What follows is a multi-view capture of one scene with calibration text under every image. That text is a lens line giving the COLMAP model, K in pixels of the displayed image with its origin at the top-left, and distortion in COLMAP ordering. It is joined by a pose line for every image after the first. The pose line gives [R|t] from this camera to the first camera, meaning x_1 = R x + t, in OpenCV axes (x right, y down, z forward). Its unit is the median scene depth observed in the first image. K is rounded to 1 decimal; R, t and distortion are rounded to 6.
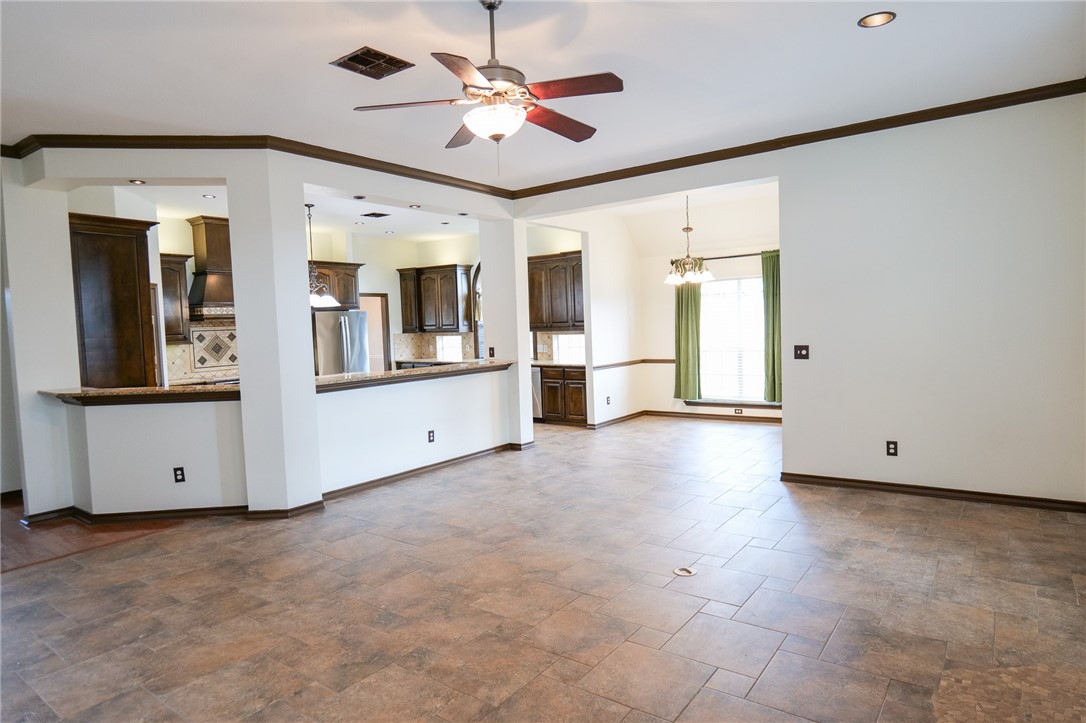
lens RADIAL K [[634.8, 0, 542.7], [0, 634.8, 366.4], [0, 0, 1]] dist [-0.027882, 0.012205]
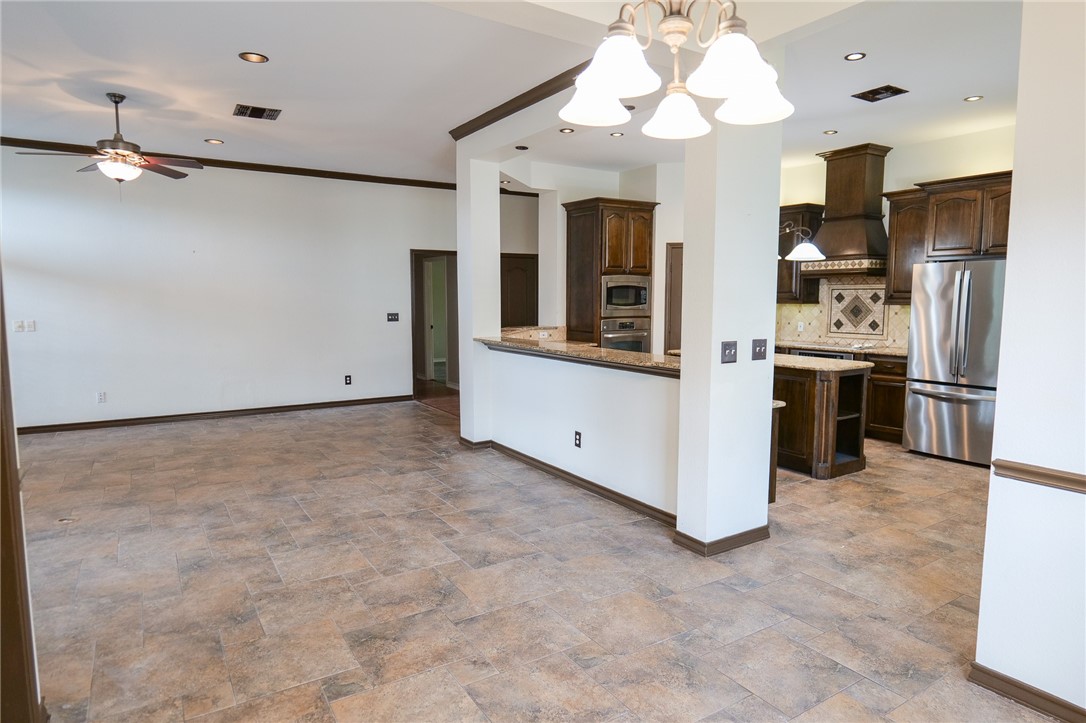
lens RADIAL K [[634.8, 0, 544.3], [0, 634.8, 362.7], [0, 0, 1]] dist [-0.027882, 0.012205]
pose [[-0.355398, 0.131574, -0.925408, 0.618681], [-0.054287, 0.985467, 0.160961, -0.115223], [0.933137, 0.107443, -0.343091, 1.448140]]
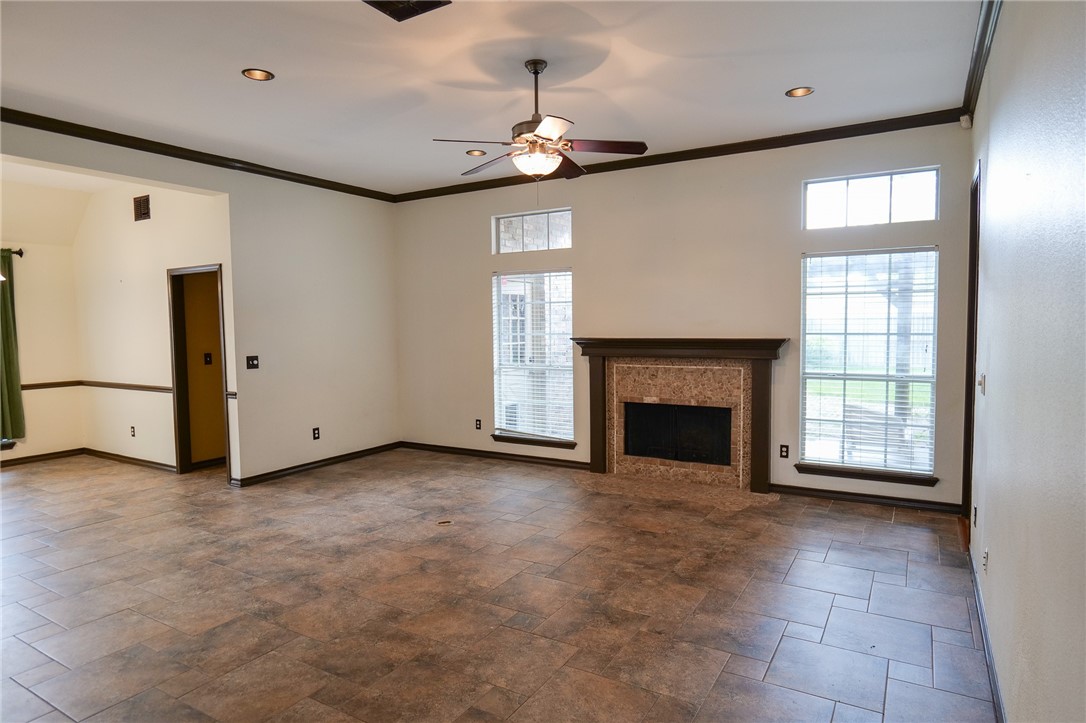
lens RADIAL K [[634.8, 0, 542.5], [0, 634.8, 366.9], [0, 0, 1]] dist [-0.027882, 0.012205]
pose [[-0.096067, -0.031258, 0.994884, -0.722691], [0.081941, 0.995866, 0.039202, -0.016740], [-0.991996, 0.085288, -0.093108, 0.610524]]
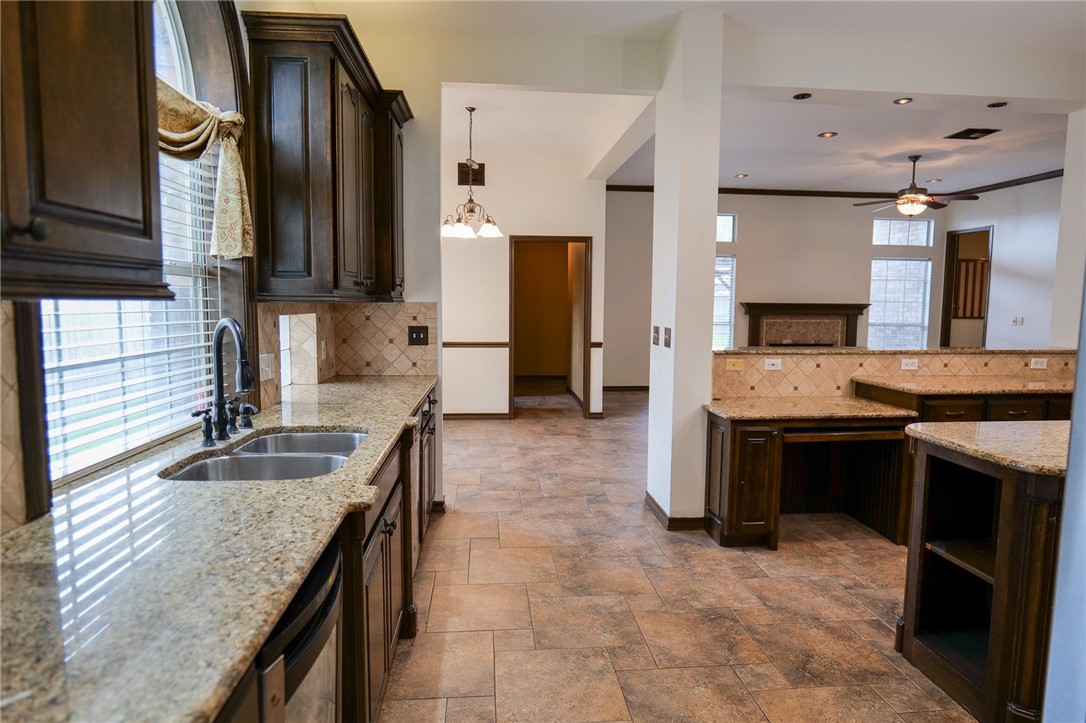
lens RADIAL K [[634.8, 0, 542.0], [0, 634.8, 361.0], [0, 0, 1]] dist [-0.027882, 0.012205]
pose [[-0.663407, -0.042741, 0.747037, -0.519072], [0.067095, 0.990948, 0.116280, -0.098653], [-0.745245, 0.127263, -0.654534, 1.997743]]
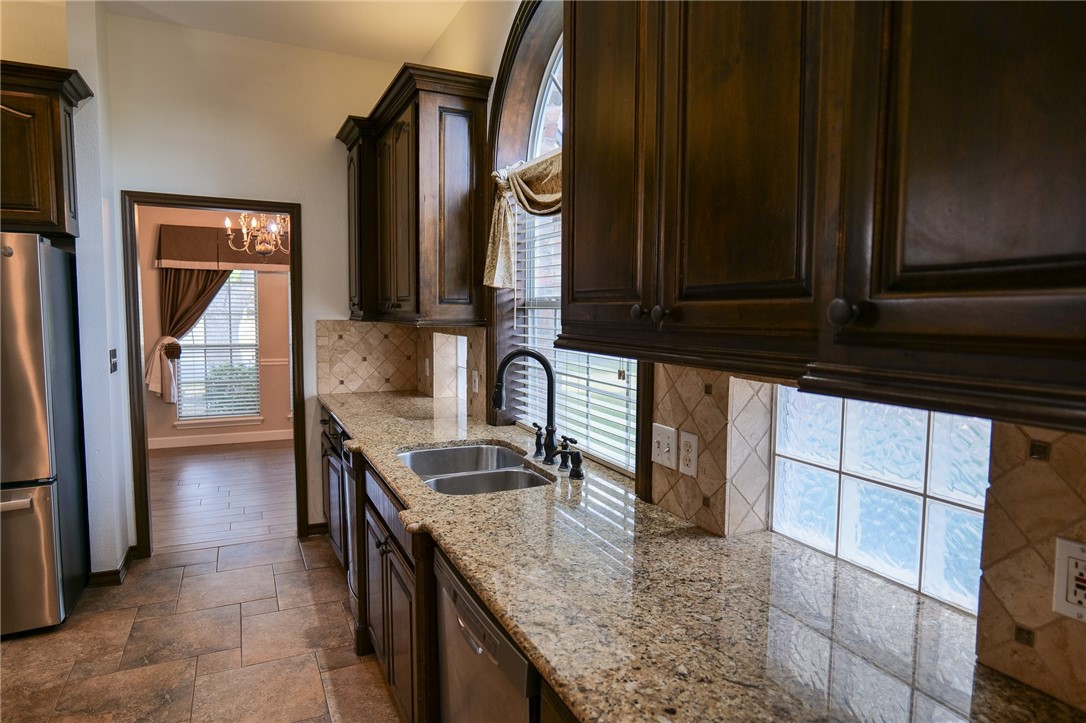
lens RADIAL K [[634.8, 0, 541.2], [0, 634.8, 362.4], [0, 0, 1]] dist [-0.027882, 0.012205]
pose [[0.882211, 0.079287, -0.464130, 0.083855], [-0.071352, 0.996849, 0.034665, -0.100898], [0.465416, 0.002535, 0.885088, 1.524234]]
